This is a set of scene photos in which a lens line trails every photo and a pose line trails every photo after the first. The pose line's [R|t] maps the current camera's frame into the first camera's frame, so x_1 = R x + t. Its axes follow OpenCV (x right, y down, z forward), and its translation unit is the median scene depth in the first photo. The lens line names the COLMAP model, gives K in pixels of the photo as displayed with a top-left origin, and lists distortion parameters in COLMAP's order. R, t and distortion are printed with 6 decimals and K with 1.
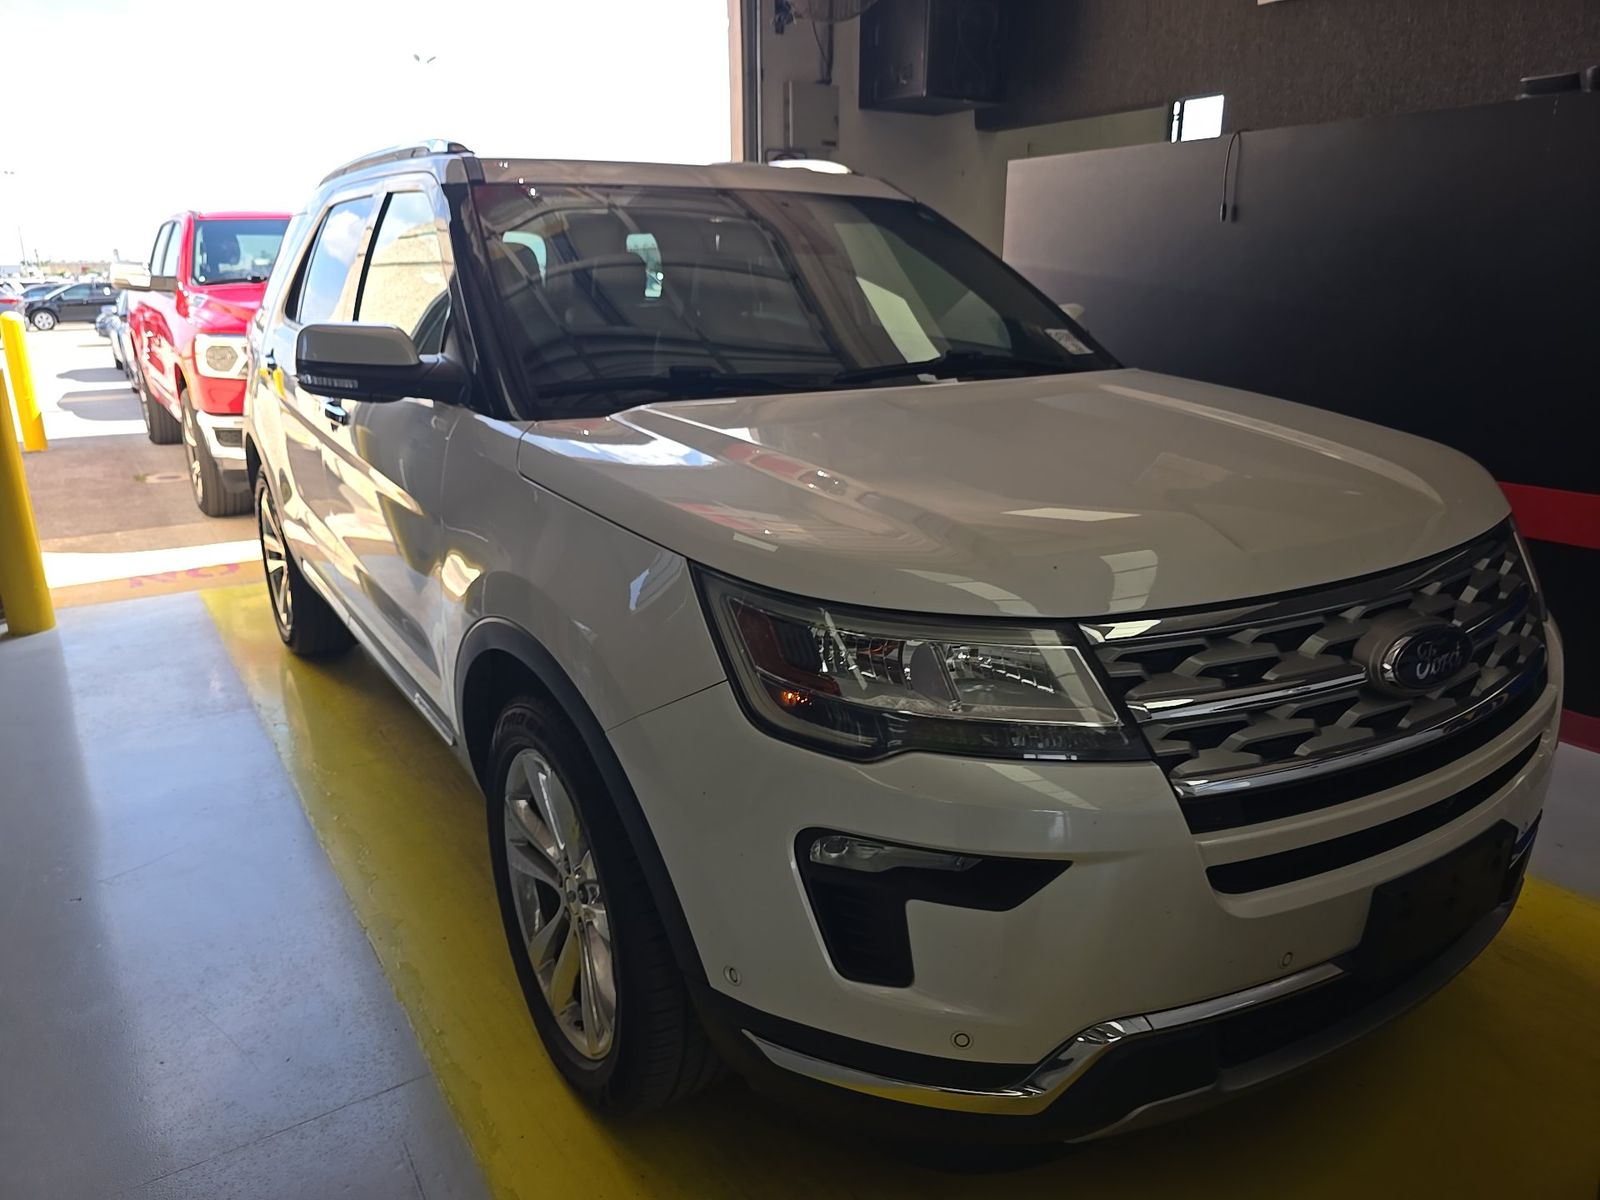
lens RADIAL K [[1075.1, 0, 798.4], [0, 1075.1, 600.6], [0, 0, 1]] dist [0.039925, -0.040444]
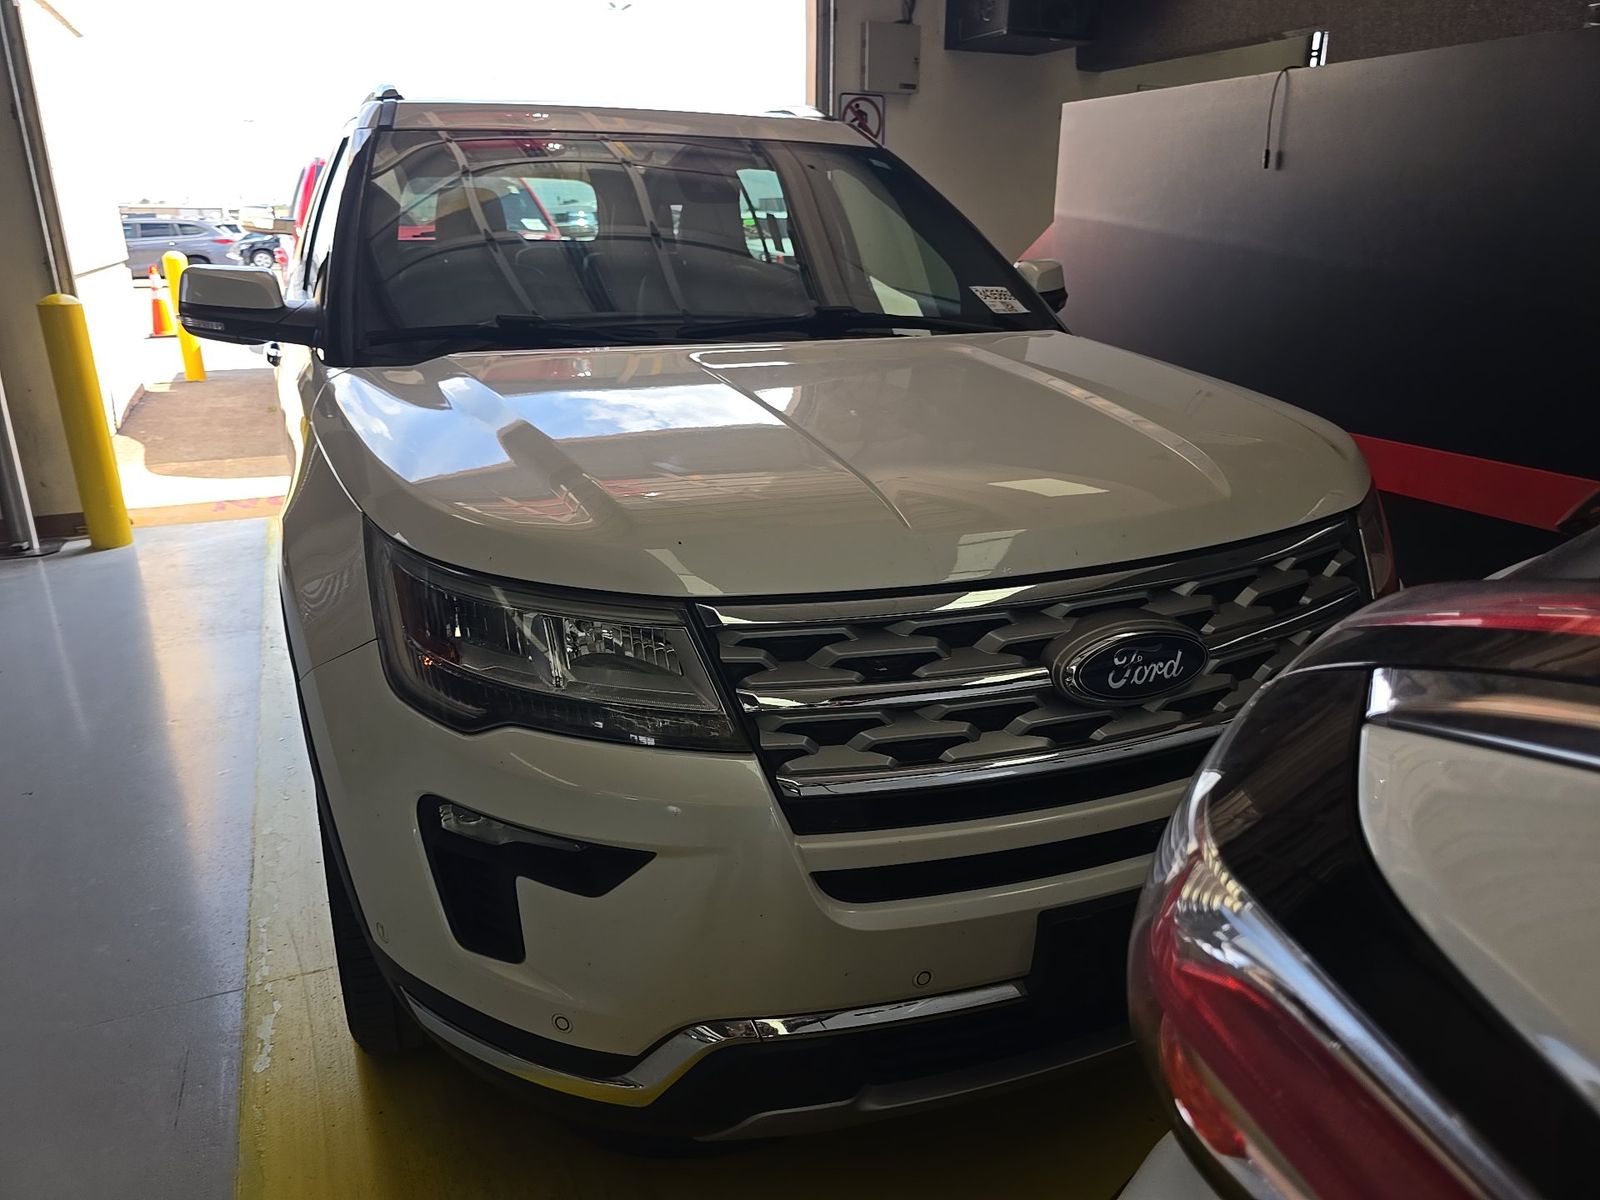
lens RADIAL K [[1075.1, 0, 806.4], [0, 1075.1, 587.8], [0, 0, 1]] dist [0.039925, -0.040444]
pose [[0.986265, 0.060739, -0.153595, 0.310104], [-0.055646, 0.997756, 0.037247, -0.020200], [0.155513, -0.028188, 0.987432, 0.053708]]
